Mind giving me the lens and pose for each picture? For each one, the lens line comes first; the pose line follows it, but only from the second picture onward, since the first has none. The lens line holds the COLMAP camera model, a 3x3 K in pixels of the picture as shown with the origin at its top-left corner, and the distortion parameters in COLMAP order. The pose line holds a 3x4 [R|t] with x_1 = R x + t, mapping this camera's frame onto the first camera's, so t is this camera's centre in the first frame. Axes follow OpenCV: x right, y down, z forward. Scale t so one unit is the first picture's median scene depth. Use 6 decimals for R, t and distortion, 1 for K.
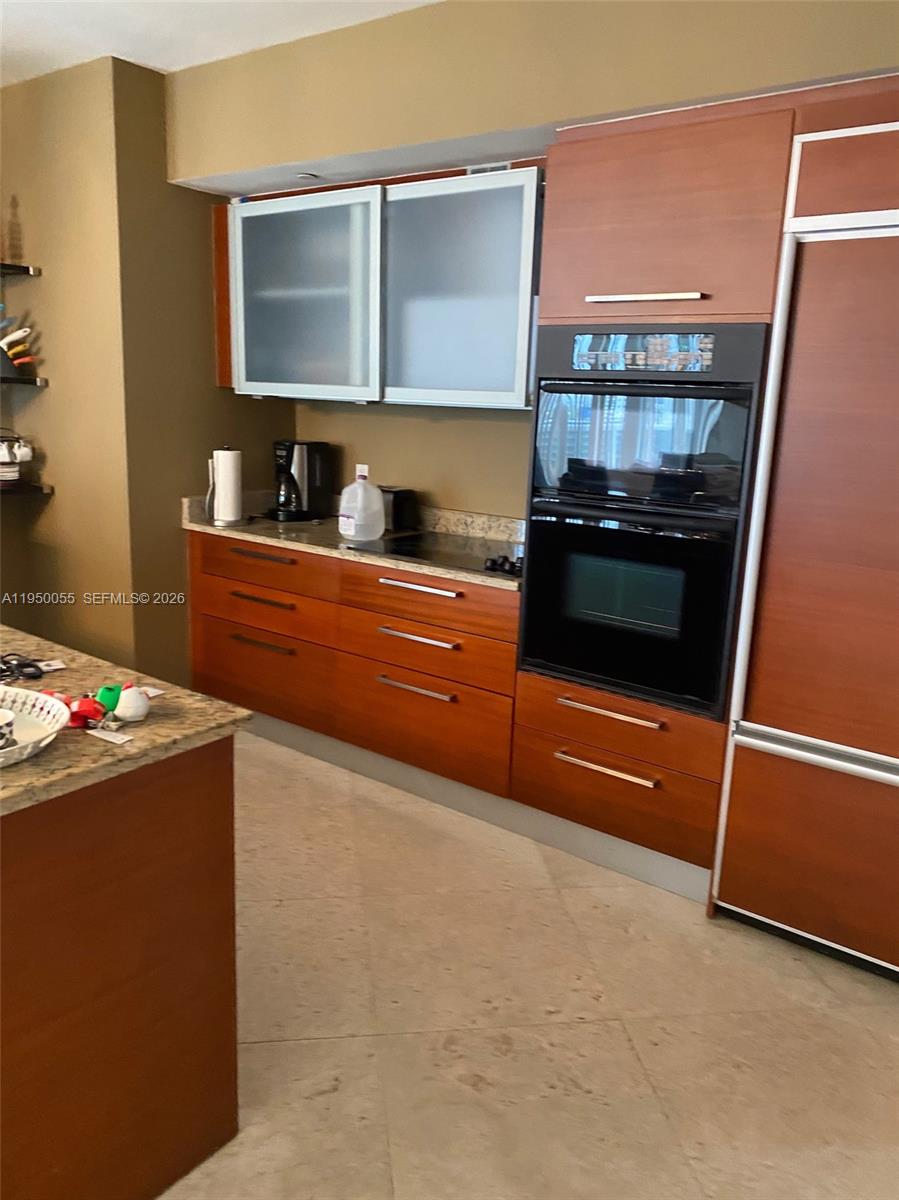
lens RADIAL K [[909.3, 0, 452.4], [0, 909.3, 611.7], [0, 0, 1]] dist [0.029778, -0.063169]
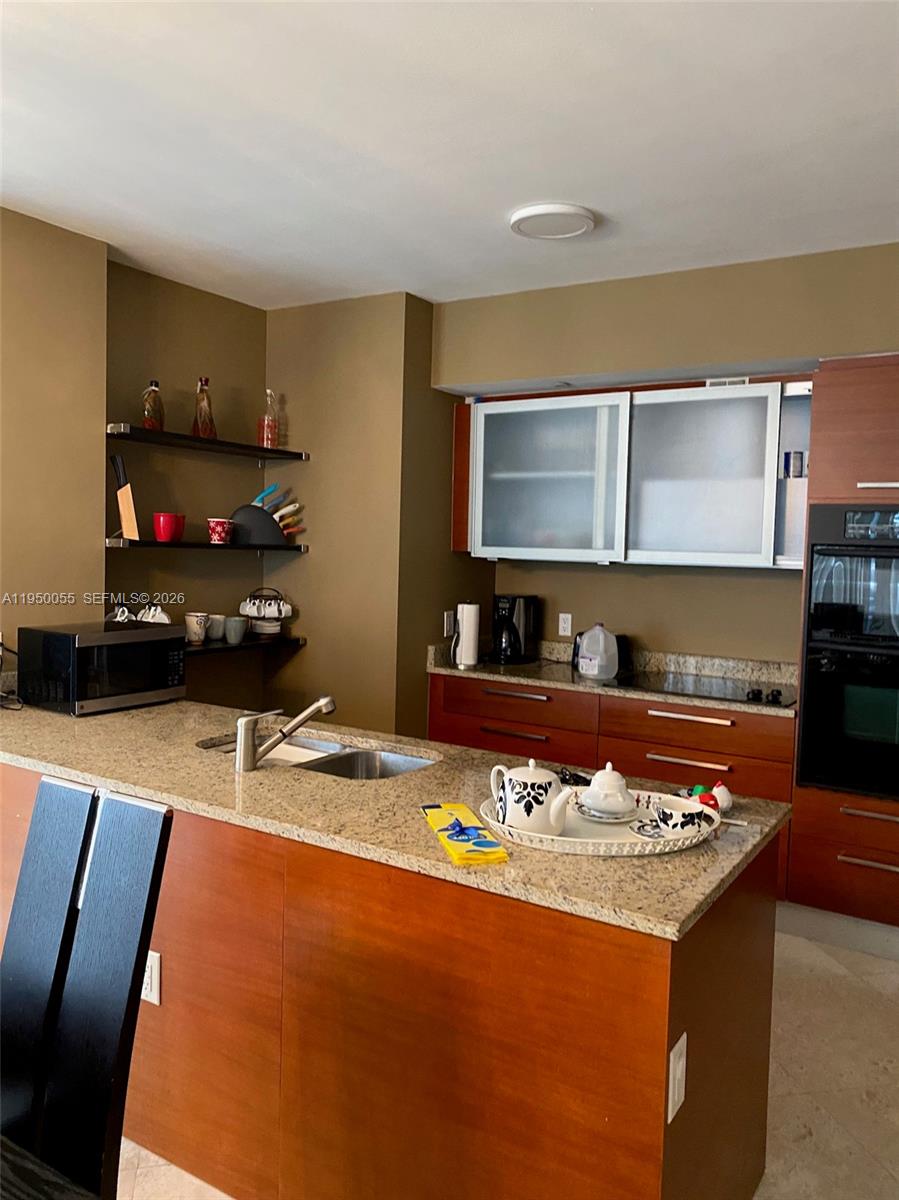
lens RADIAL K [[909.3, 0, 443.0], [0, 909.3, 603.7], [0, 0, 1]] dist [0.029778, -0.063169]
pose [[0.997484, -0.014389, 0.069412, -0.369774], [0.025841, 0.985614, -0.167027, 0.014495], [-0.066010, 0.168400, 0.983506, -0.137012]]
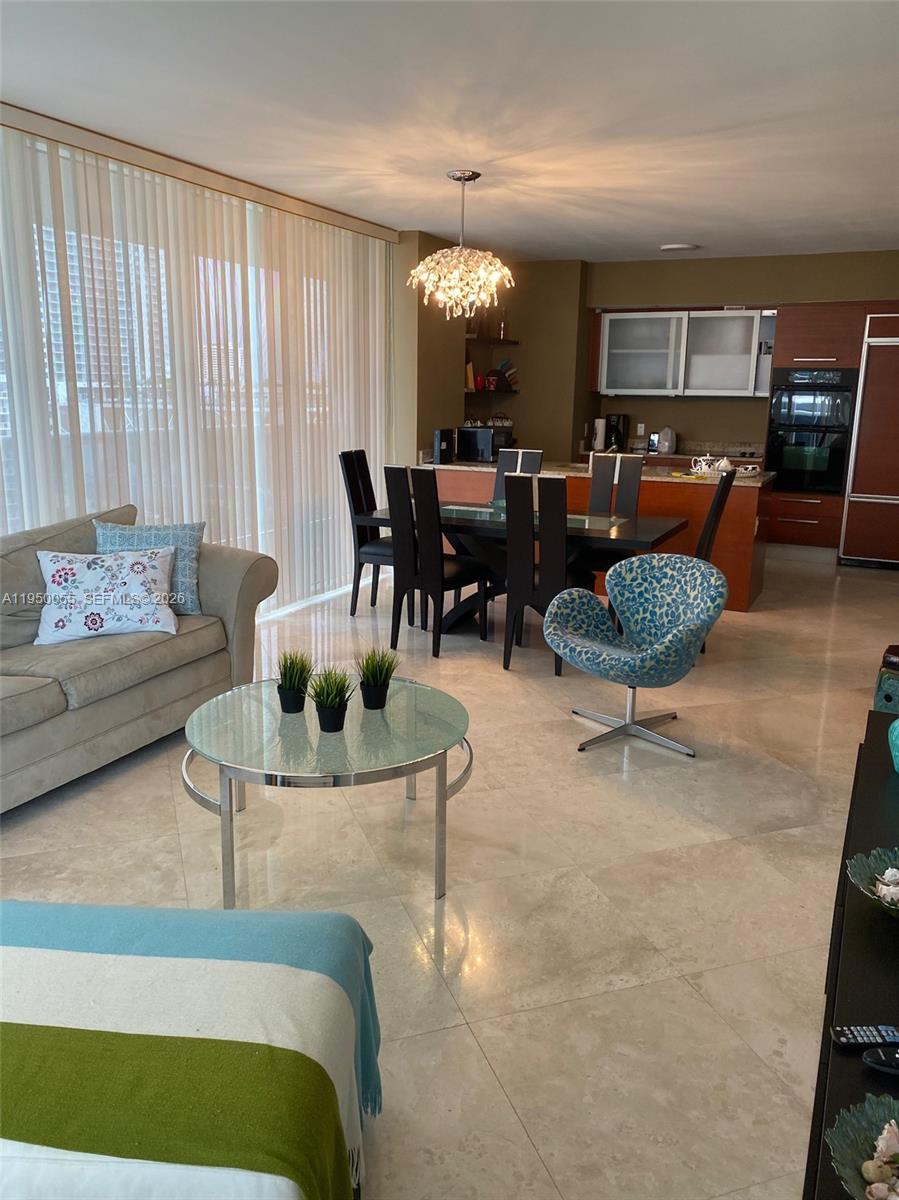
lens RADIAL K [[909.3, 0, 449.9], [0, 909.3, 597.9], [0, 0, 1]] dist [0.029778, -0.063169]
pose [[0.980225, -0.068611, 0.185613, -1.114497], [0.069125, 0.997601, 0.003708, 0.249049], [-0.185422, 0.009195, 0.982616, -1.231078]]
